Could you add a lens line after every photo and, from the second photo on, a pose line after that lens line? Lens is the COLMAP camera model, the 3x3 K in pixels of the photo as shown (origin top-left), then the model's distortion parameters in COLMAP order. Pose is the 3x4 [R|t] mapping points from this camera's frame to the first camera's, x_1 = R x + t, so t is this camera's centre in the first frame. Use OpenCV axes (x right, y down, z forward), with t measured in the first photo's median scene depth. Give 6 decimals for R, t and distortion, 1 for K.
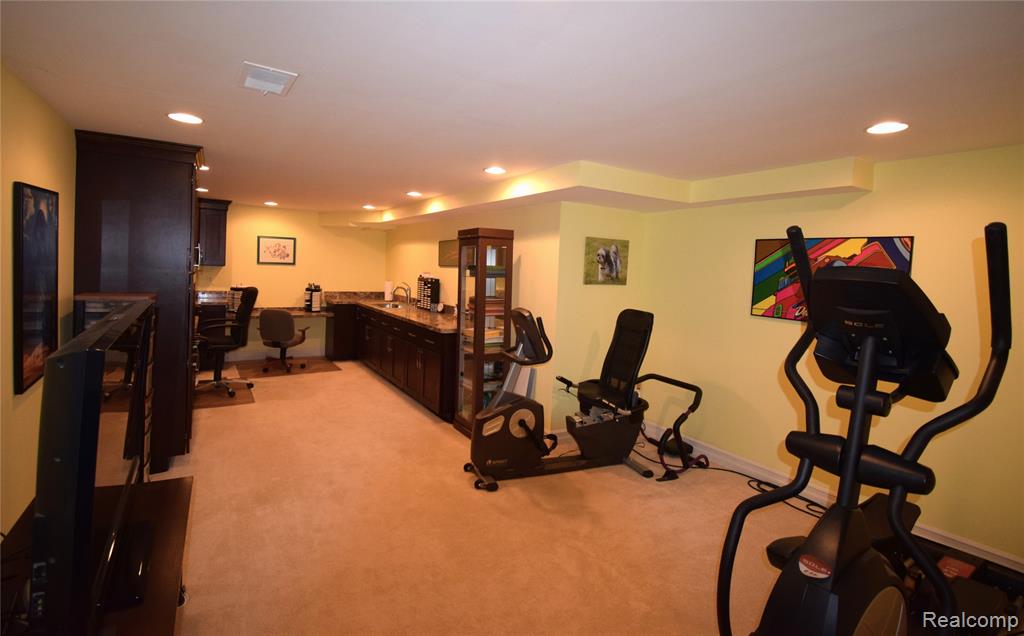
lens RADIAL K [[461.3, 0, 512.0], [0, 461.3, 318.0], [0, 0, 1]] dist [-0.001124, -0.000074]
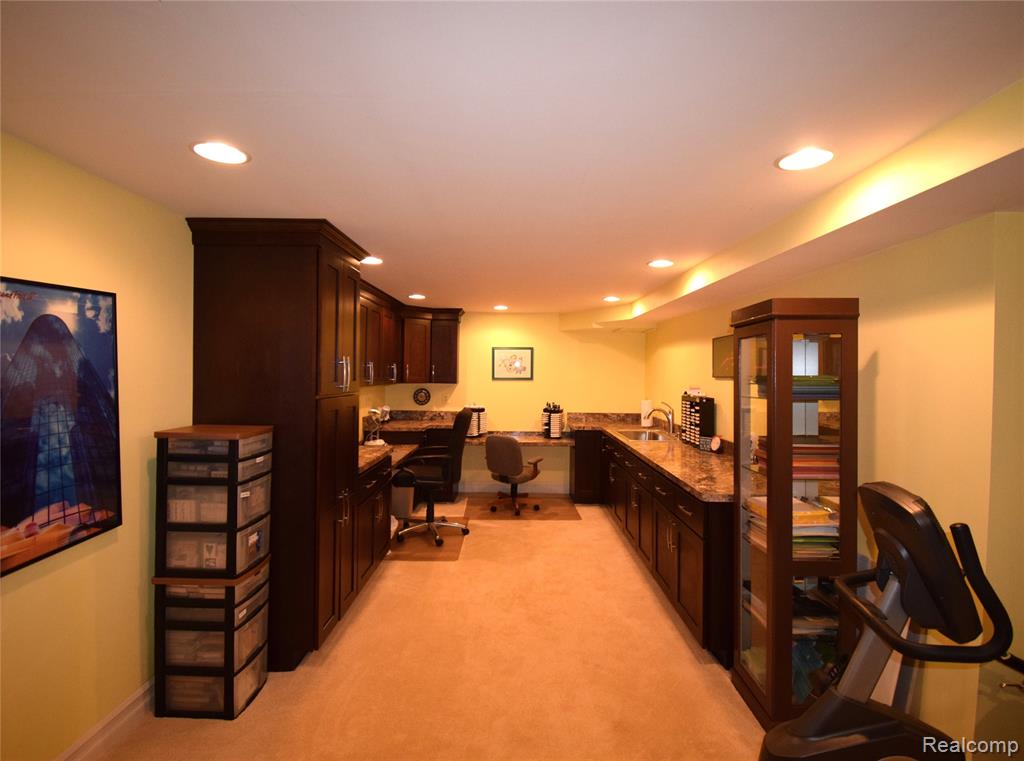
lens RADIAL K [[508.0, 0, 512.0], [0, 508.0, 380.5], [0, 0, 1]] dist [0.001695, -0.000920]
pose [[0.832877, -0.022260, -0.553011, -0.004180], [-0.035965, 0.994902, -0.094214, -0.033199], [0.552289, 0.098357, 0.827830, 0.275199]]
